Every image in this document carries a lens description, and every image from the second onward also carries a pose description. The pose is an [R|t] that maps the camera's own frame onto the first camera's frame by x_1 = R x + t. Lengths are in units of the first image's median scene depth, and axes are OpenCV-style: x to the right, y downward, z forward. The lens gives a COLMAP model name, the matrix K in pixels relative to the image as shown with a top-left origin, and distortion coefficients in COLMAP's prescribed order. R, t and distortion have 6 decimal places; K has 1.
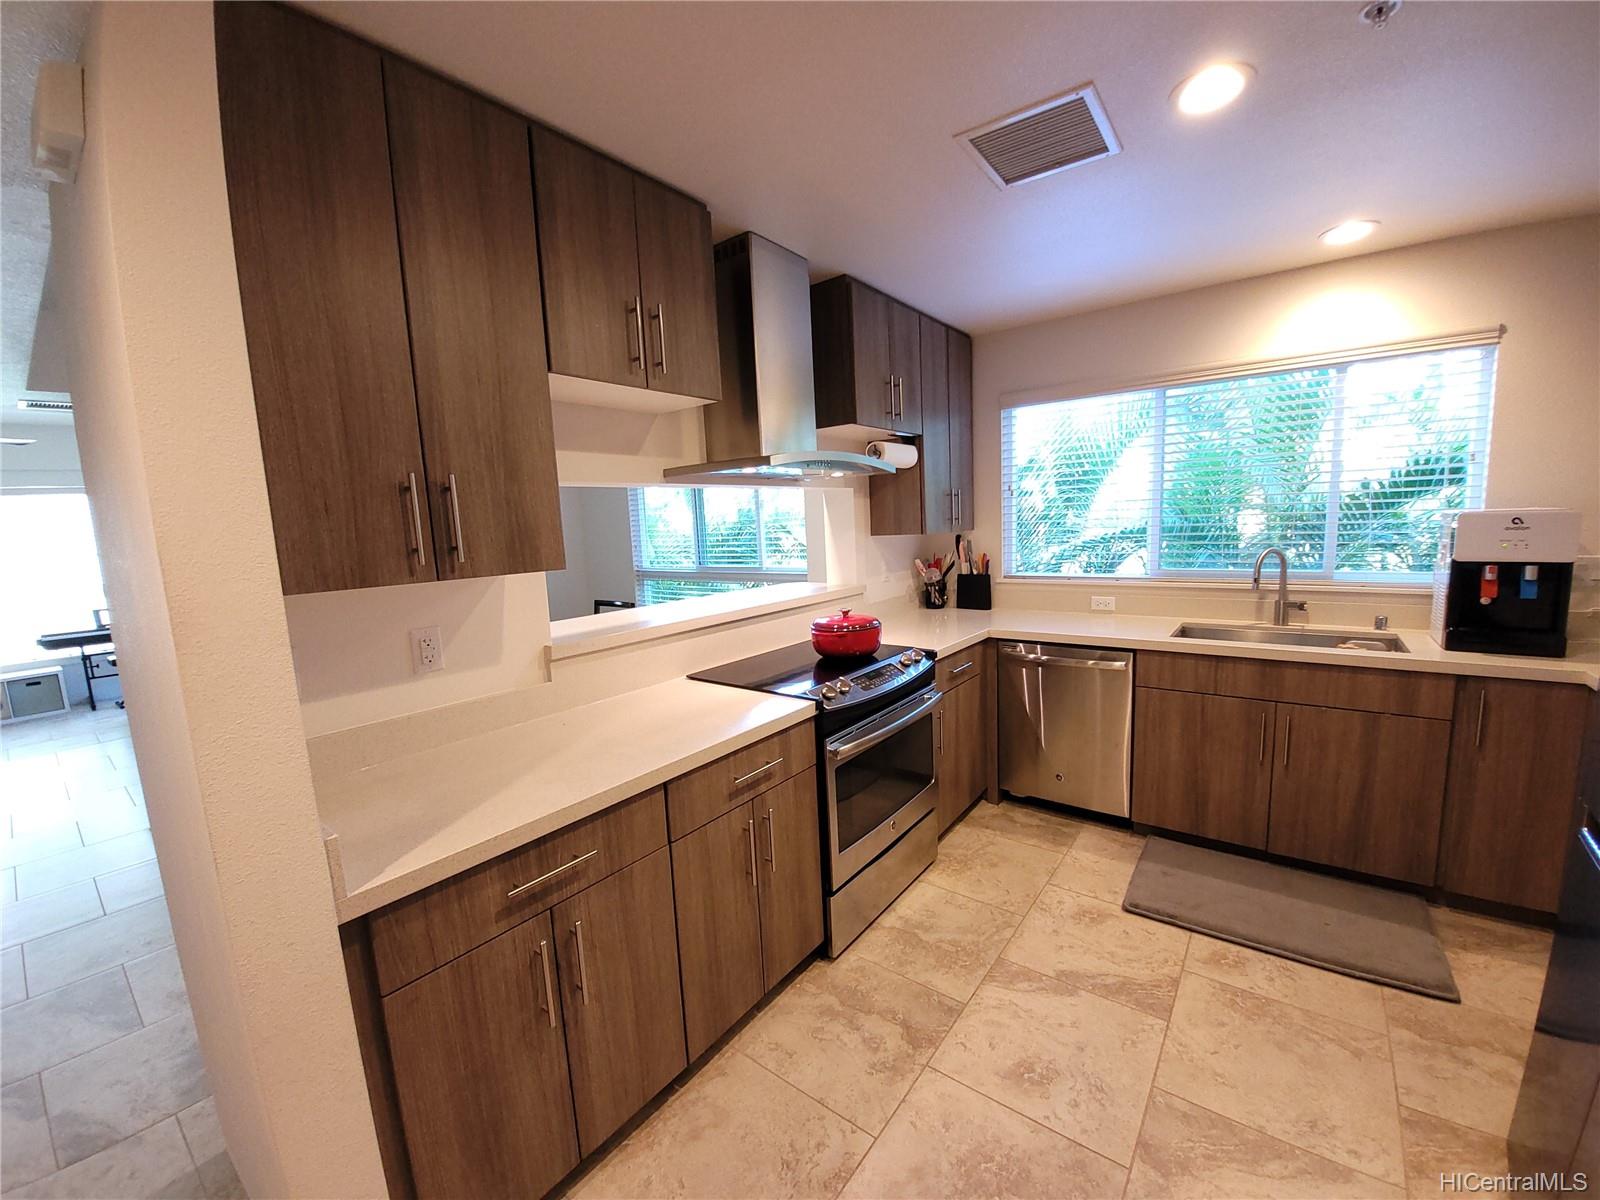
lens RADIAL K [[632.2, 0, 824.9], [0, 632.2, 607.1], [0, 0, 1]] dist [-0.010900, -0.006350]
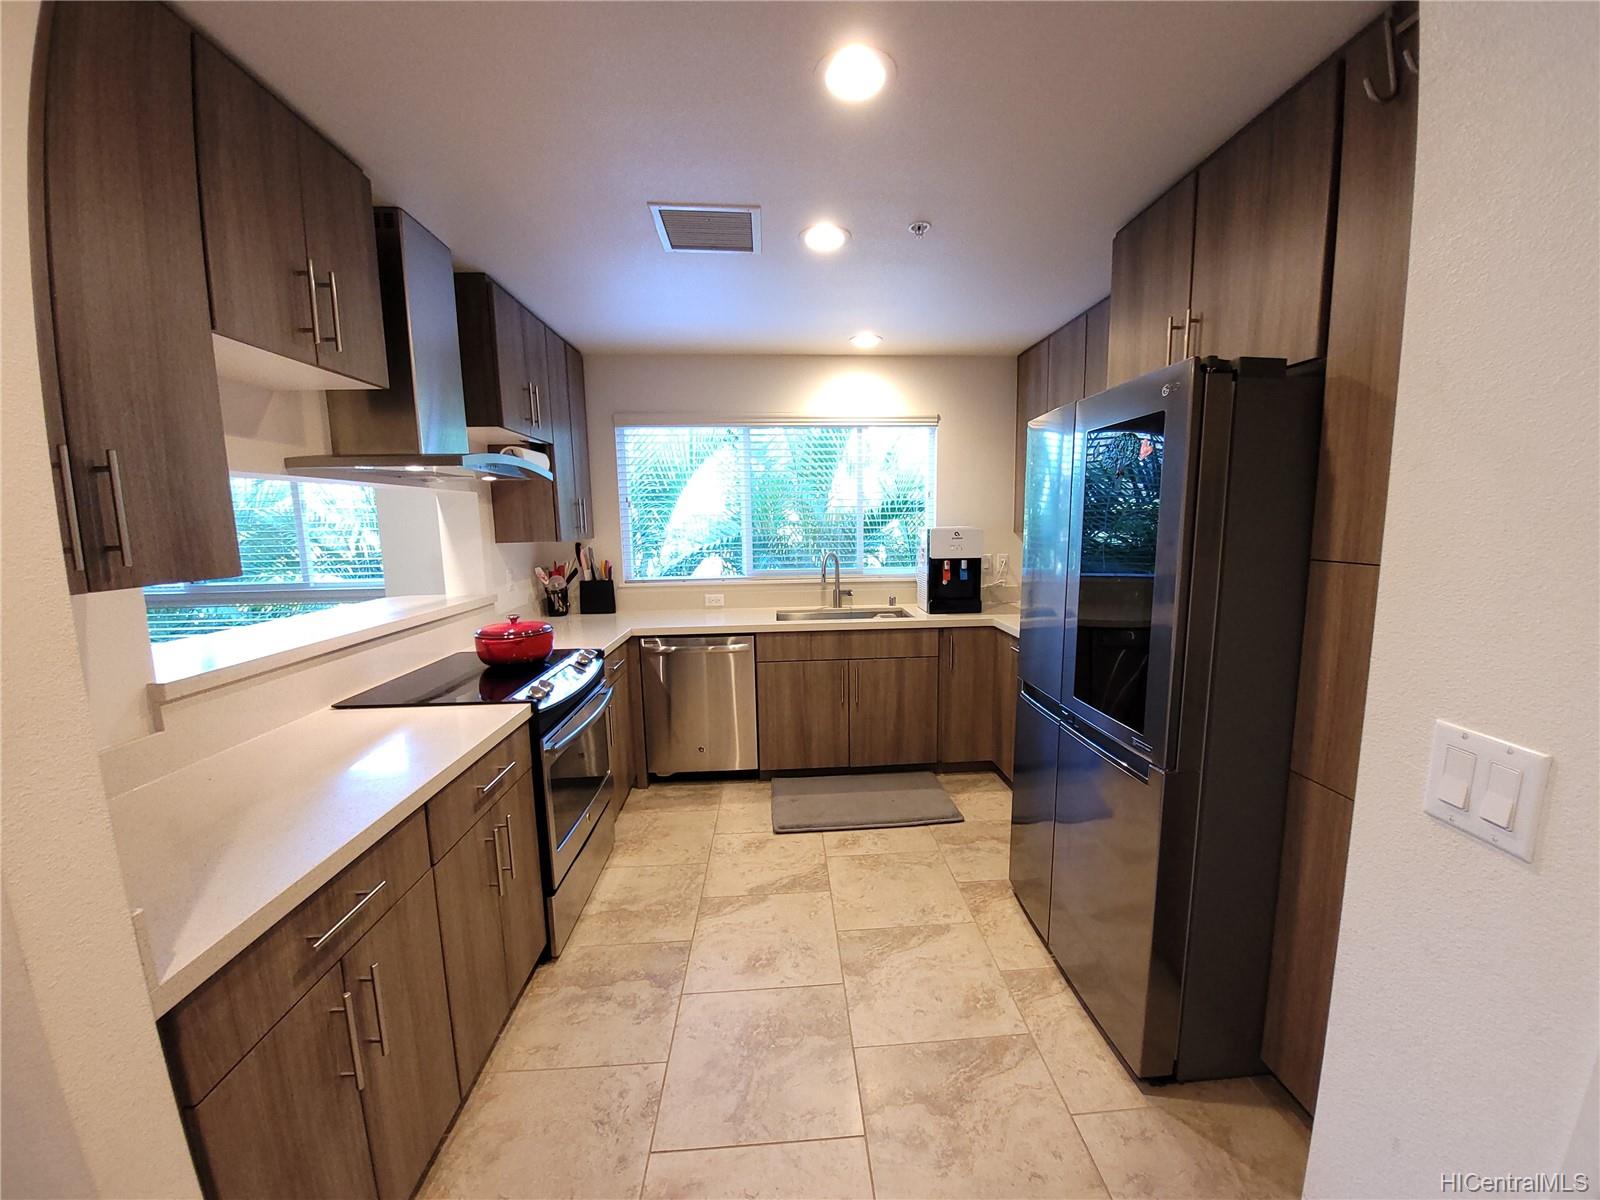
lens RADIAL K [[632.2, 0, 824.9], [0, 632.2, 607.1], [0, 0, 1]] dist [-0.010900, -0.006350]
pose [[0.756331, -0.059326, 0.651493, -0.274317], [0.072338, 0.997357, 0.006841, 0.020830], [-0.650177, 0.041954, 0.758624, -0.066083]]
